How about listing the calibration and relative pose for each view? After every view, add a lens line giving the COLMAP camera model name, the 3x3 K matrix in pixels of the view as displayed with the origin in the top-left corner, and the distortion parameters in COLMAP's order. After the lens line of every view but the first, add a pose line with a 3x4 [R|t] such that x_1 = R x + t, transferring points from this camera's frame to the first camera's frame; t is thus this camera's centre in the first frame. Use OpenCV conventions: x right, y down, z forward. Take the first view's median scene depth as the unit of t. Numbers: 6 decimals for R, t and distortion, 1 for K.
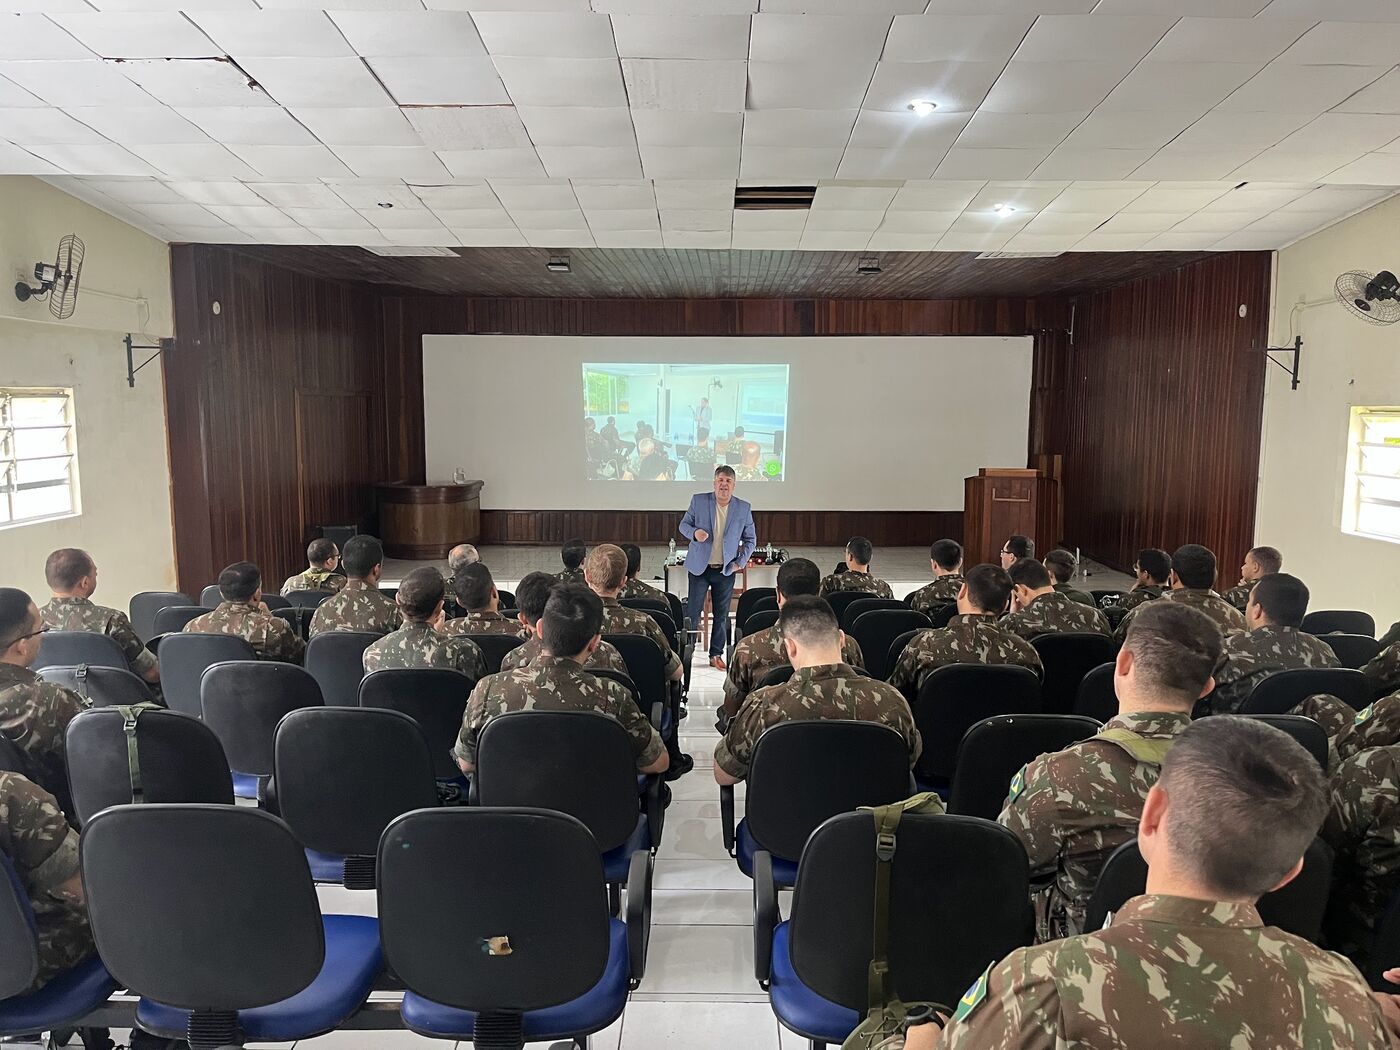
lens RADIAL K [[1058.9, 0, 723.5], [0, 1058.9, 527.3], [0, 0, 1]] dist [0.000745, -0.000707]
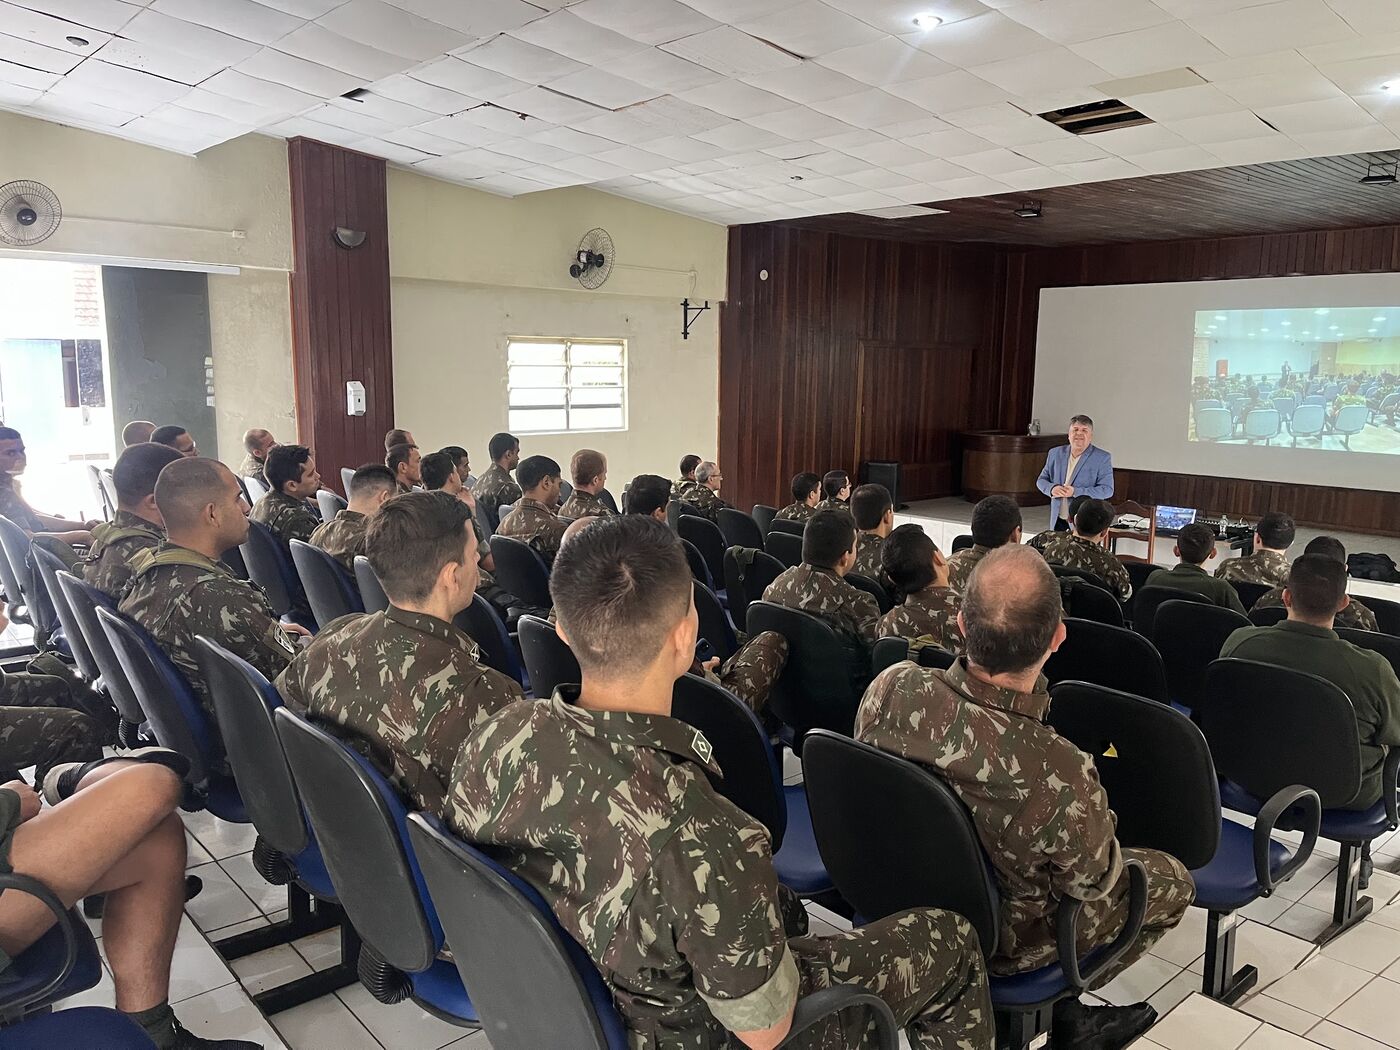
lens RADIAL K [[1058.9, 0, 723.5], [0, 1058.9, 527.3], [0, 0, 1]] dist [0.000745, -0.000707]
pose [[0.666695, 0.116699, -0.736138, 0.465858], [-0.092102, 0.992996, 0.074004, 0.000137], [0.739619, 0.018461, 0.672773, 0.137158]]
